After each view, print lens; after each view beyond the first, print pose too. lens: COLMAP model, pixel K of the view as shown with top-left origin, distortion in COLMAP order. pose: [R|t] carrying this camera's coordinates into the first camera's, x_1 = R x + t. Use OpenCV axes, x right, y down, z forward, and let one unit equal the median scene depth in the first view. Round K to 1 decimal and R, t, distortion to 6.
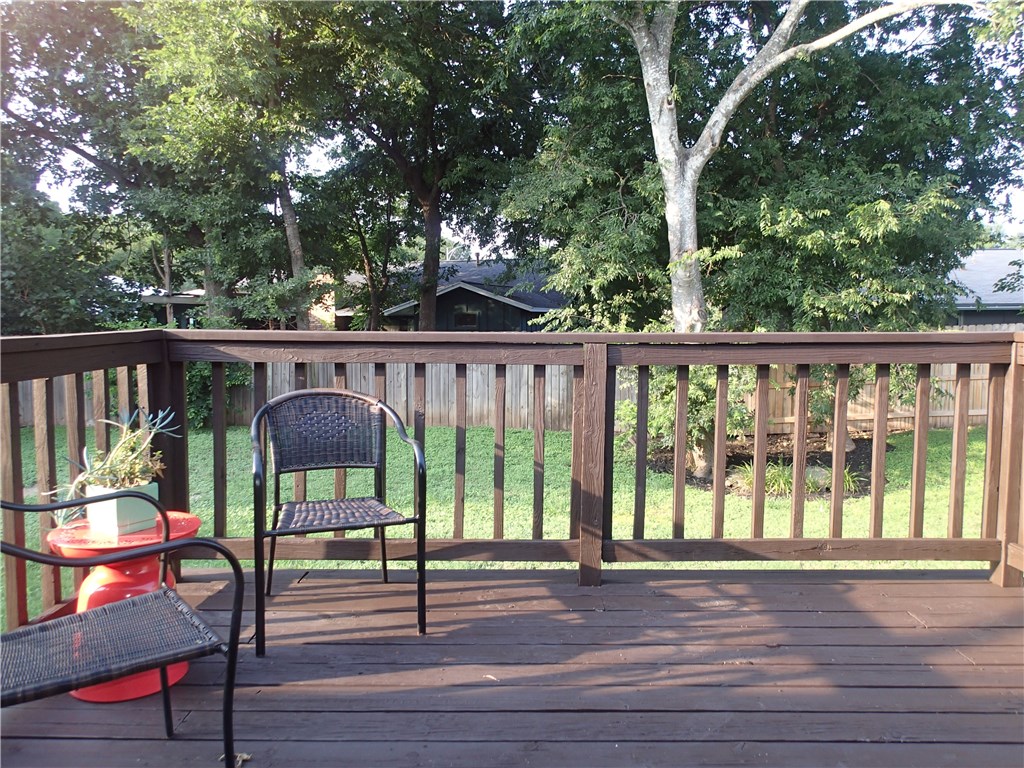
lens RADIAL K [[764.2, 0, 516.6], [0, 764.2, 375.5], [0, 0, 1]] dist [-0.004766, -0.007807]
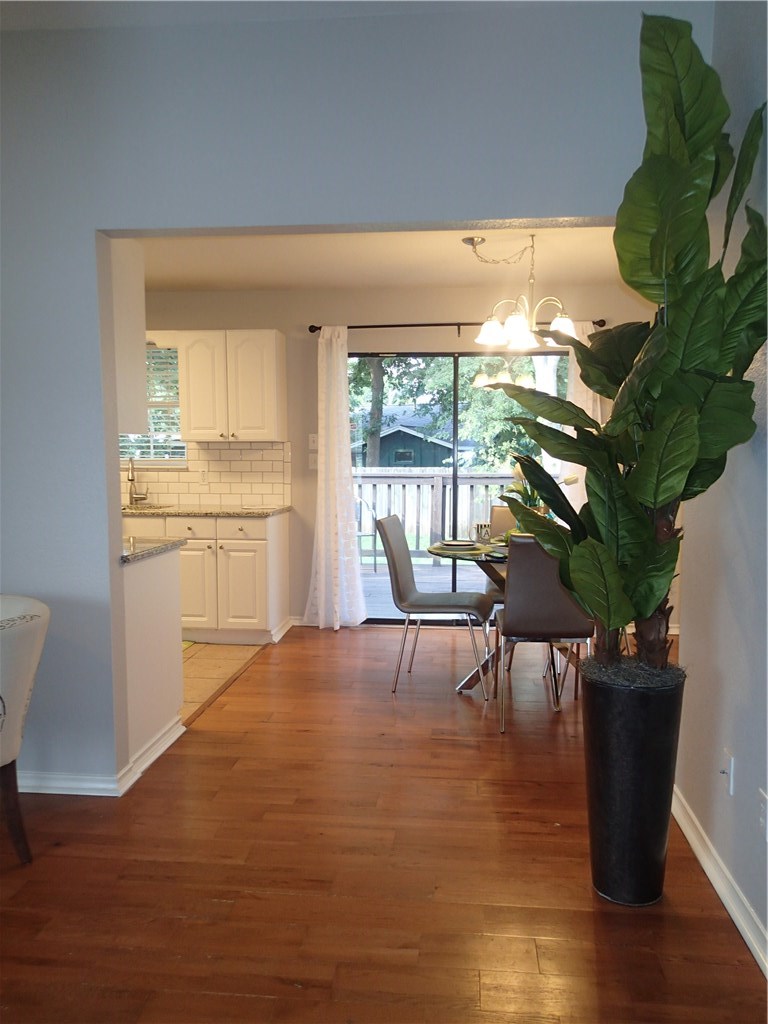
lens RADIAL K [[764.2, 0, 384.0], [0, 764.2, 512.0], [0, 0, 1]] dist [-0.004766, -0.007807]
pose [[0.995093, 0.003835, -0.098873, 0.049288], [-0.003212, 0.999974, 0.006460, 0.017884], [0.098895, -0.006111, 0.995079, -0.470622]]
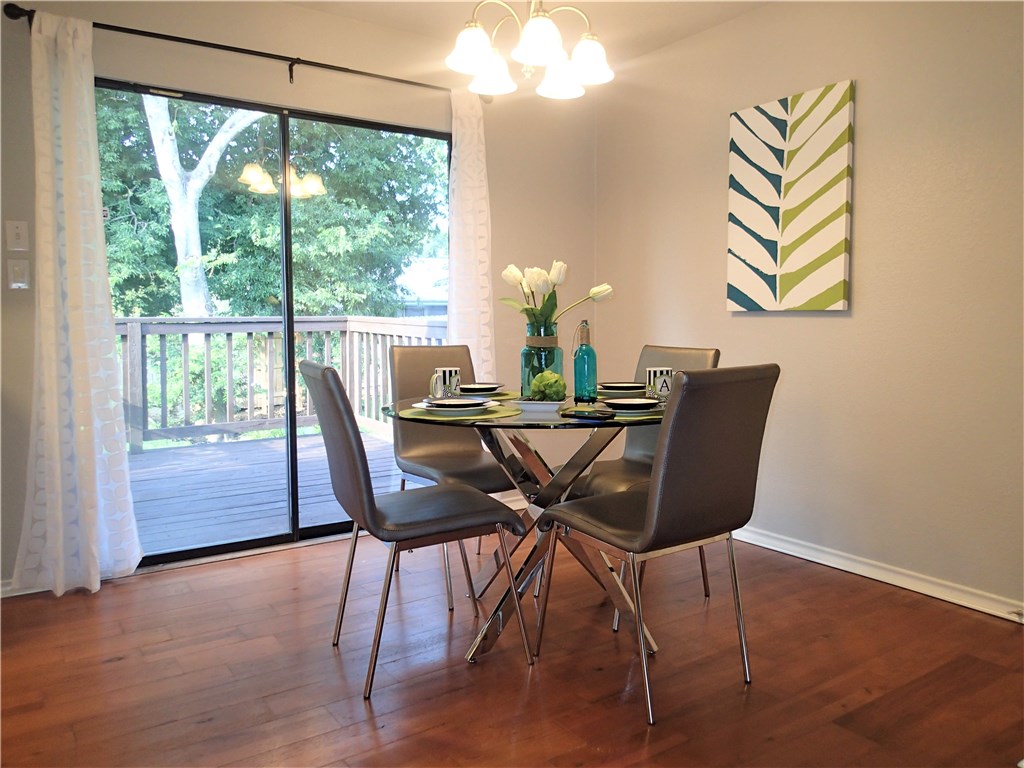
lens RADIAL K [[764.2, 0, 516.6], [0, 764.2, 375.5], [0, 0, 1]] dist [-0.004766, -0.007807]
pose [[0.821091, -0.048004, 0.568775, -0.053078], [0.043078, 0.998827, 0.022113, 0.023203], [-0.569169, 0.006345, 0.822196, -0.289187]]
